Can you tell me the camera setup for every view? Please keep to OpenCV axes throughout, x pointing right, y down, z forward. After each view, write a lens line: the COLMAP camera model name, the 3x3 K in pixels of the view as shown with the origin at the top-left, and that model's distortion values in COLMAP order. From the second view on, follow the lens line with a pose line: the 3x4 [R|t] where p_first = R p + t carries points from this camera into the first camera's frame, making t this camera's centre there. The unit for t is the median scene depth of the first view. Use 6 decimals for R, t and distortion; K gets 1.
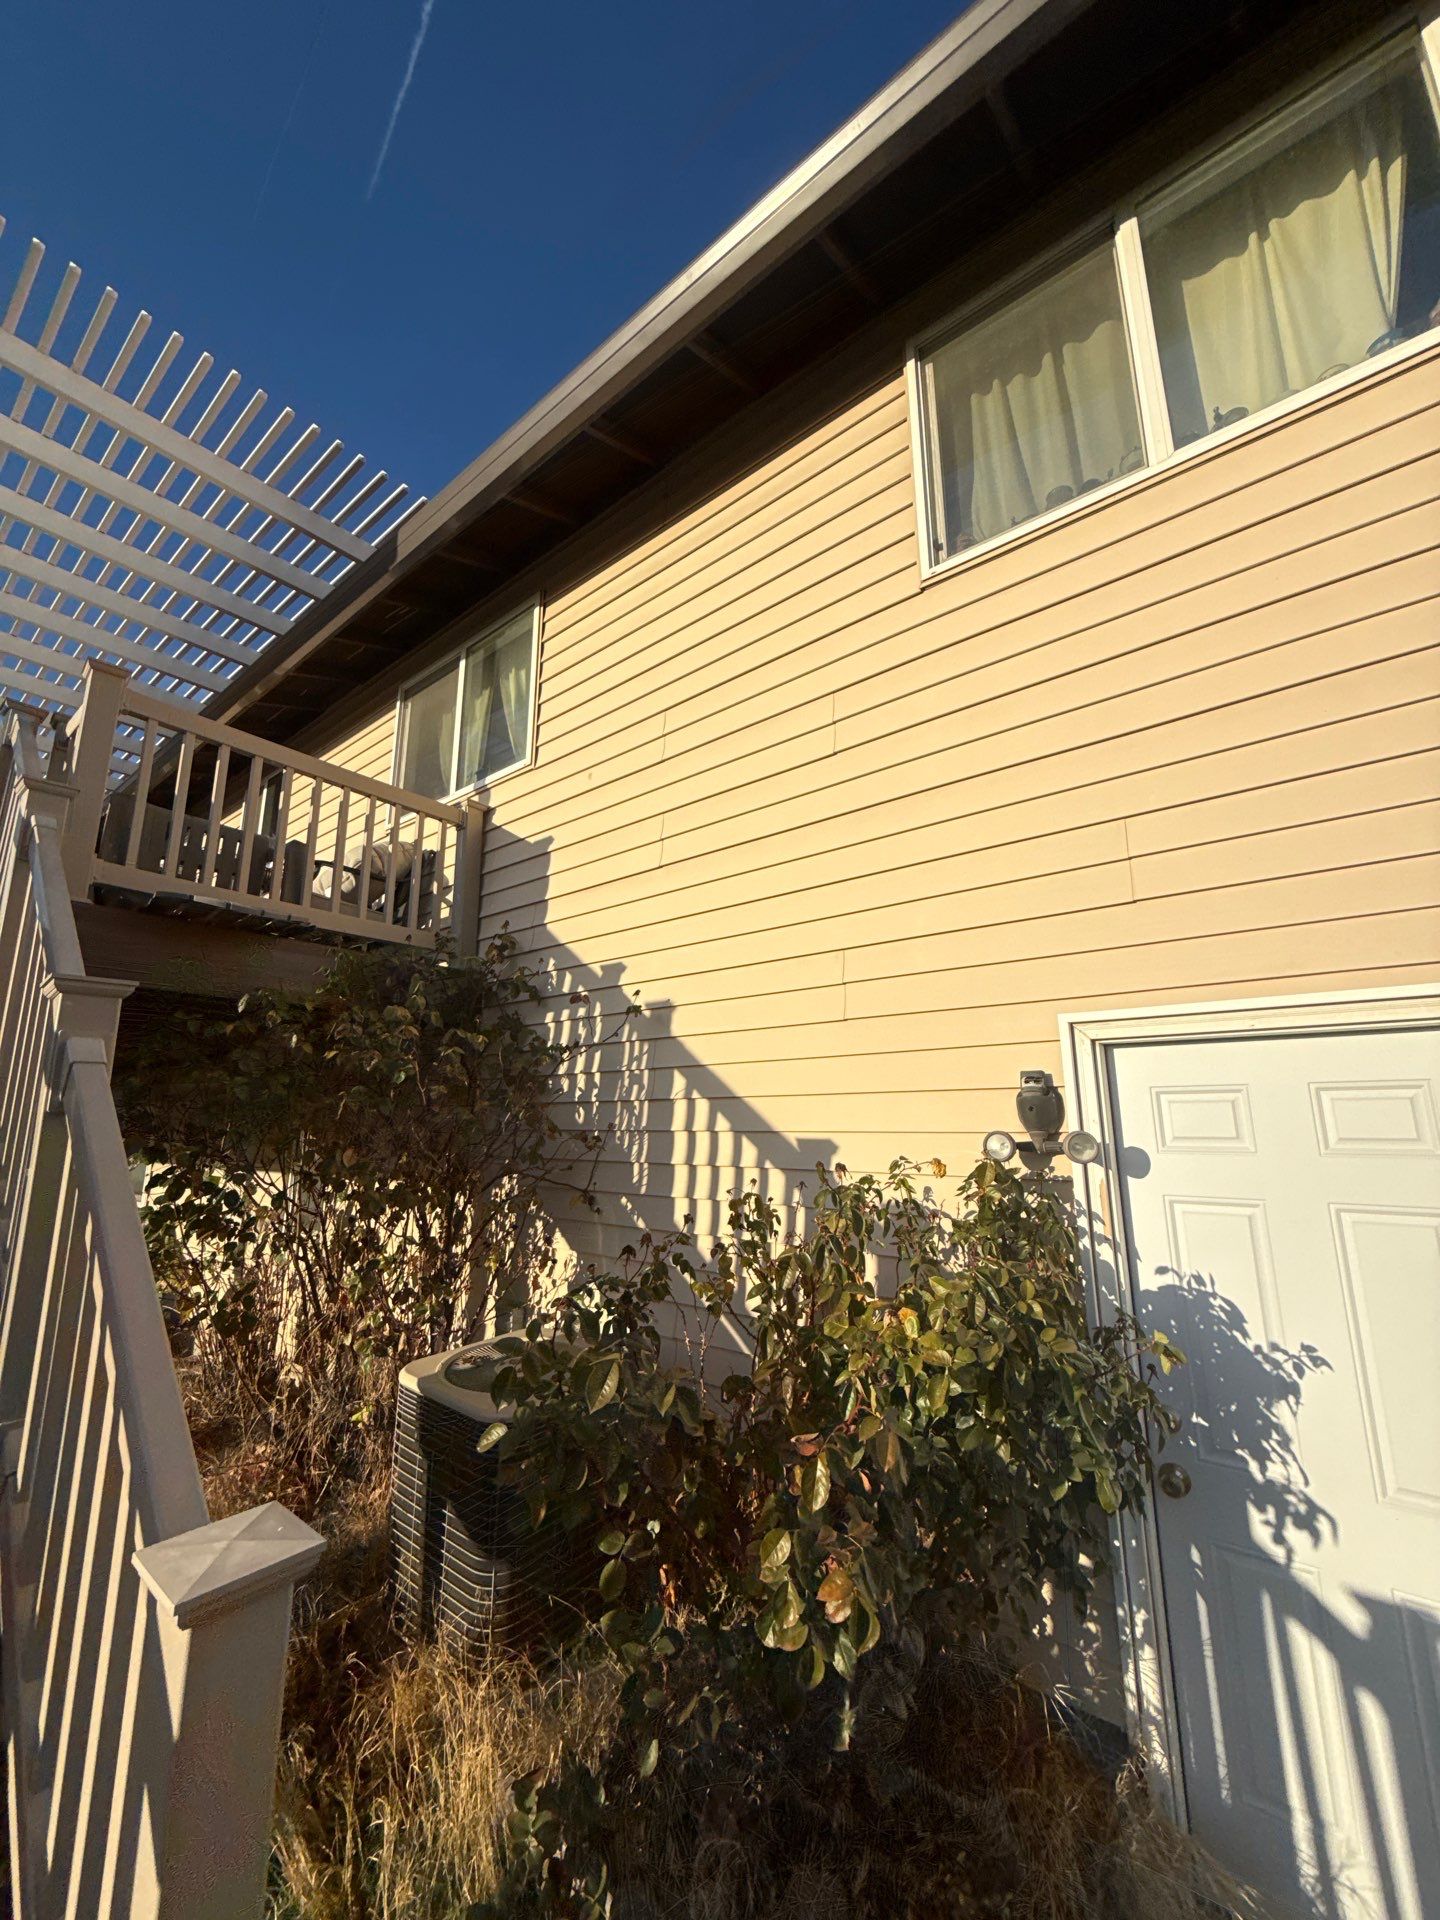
lens RADIAL K [[758.8, 0, 720.0], [0, 758.8, 960.0], [0, 0, 1]] dist [0.000998, -0.000145]
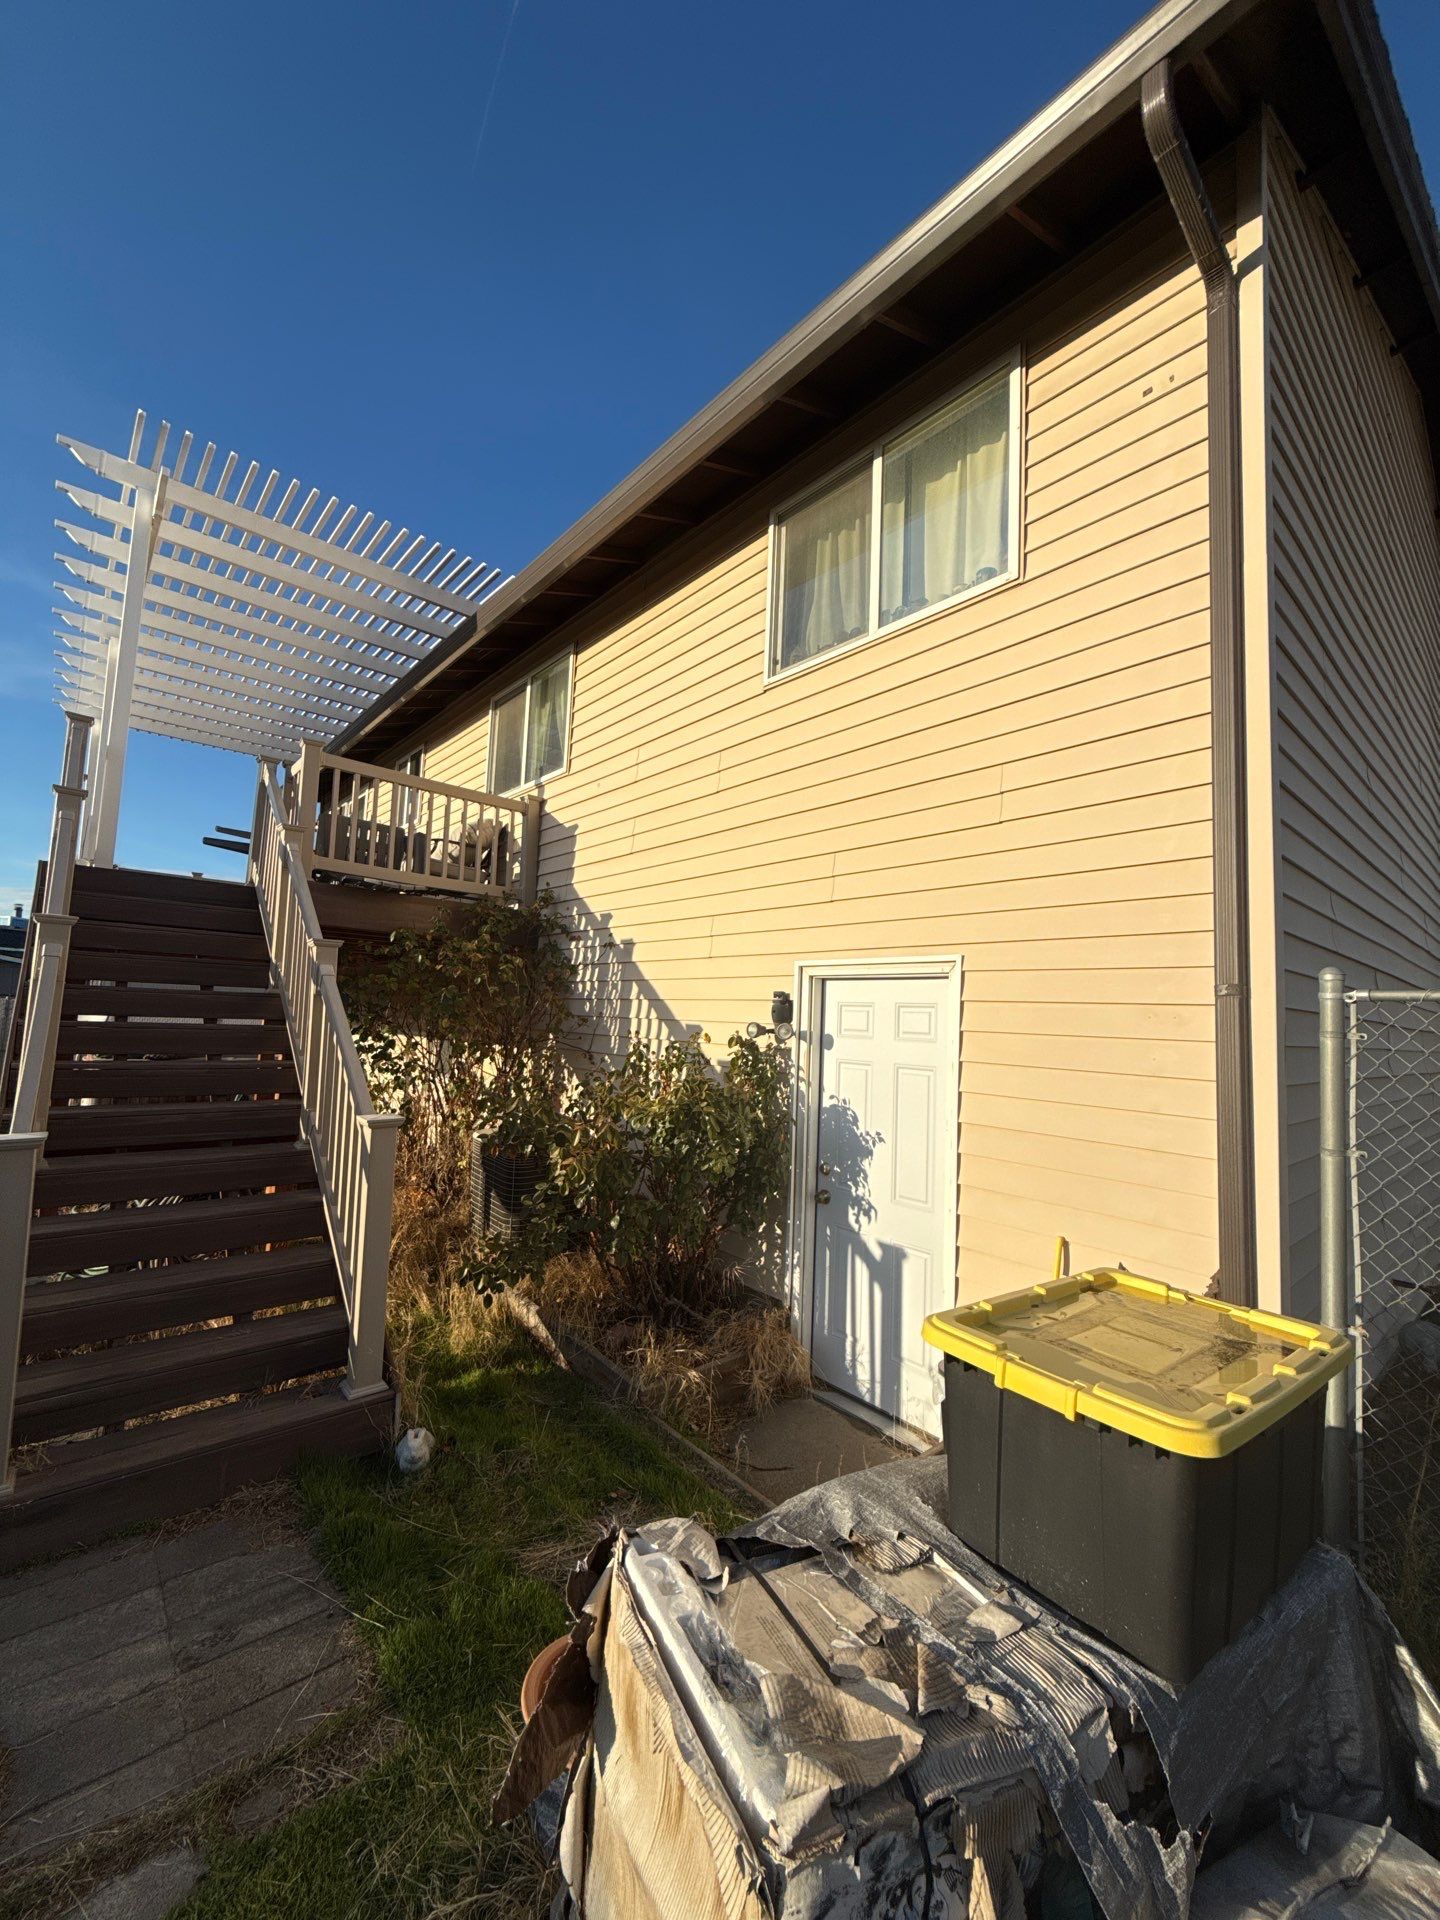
lens RADIAL K [[758.8, 0, 720.0], [0, 758.8, 960.0], [0, 0, 1]] dist [0.000998, -0.000145]
pose [[0.984103, 0.029169, -0.175184, 0.394773], [-0.006292, 0.991527, 0.129748, -0.111957], [0.177485, -0.126584, 0.975949, -0.544520]]
